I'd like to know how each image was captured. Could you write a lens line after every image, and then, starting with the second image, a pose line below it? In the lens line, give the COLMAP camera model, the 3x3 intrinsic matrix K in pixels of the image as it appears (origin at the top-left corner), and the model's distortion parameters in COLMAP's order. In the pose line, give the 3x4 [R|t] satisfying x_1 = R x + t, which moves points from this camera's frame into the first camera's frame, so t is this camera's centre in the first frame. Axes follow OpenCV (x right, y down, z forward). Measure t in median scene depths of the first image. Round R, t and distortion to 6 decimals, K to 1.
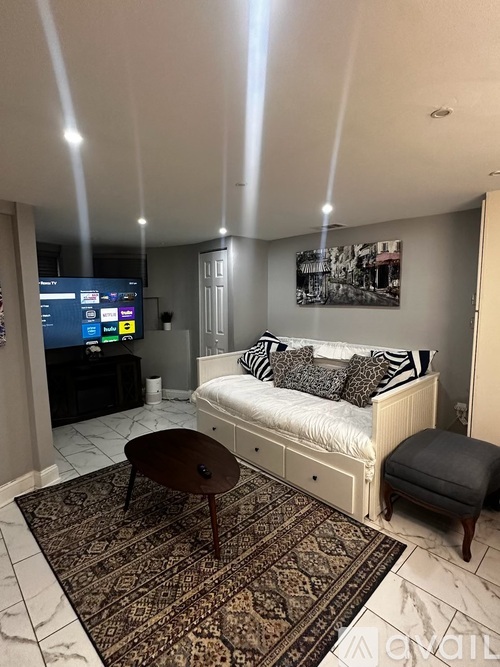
lens RADIAL K [[349.3, 0, 248.9], [0, 349.3, 334.3], [0, 0, 1]] dist [-0.000092, 0.000238]
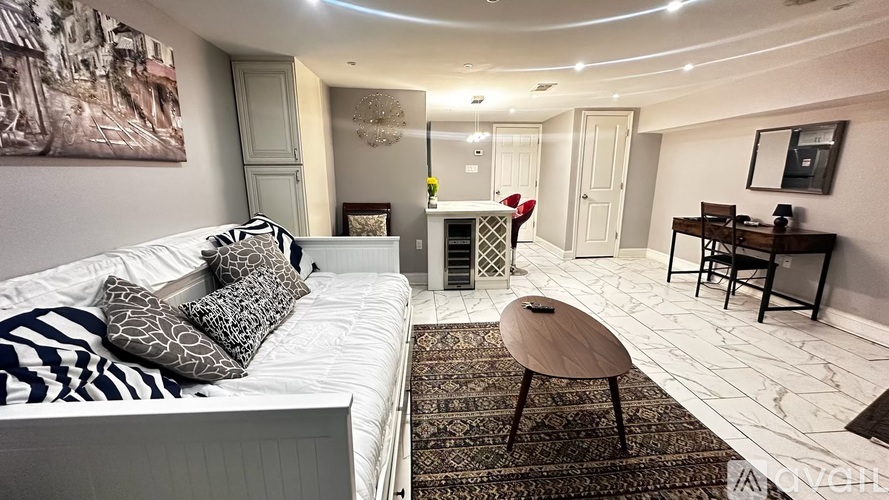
lens RADIAL K [[360.8, 0, 443.0], [0, 360.8, 249.4], [0, 0, 1]] dist [-0.000998, 0.000035]
pose [[-0.780591, -0.124686, 0.612480, -0.324557], [0.079050, 0.952340, 0.294619, -0.078897], [-0.620023, 0.278394, -0.733531, 1.151317]]
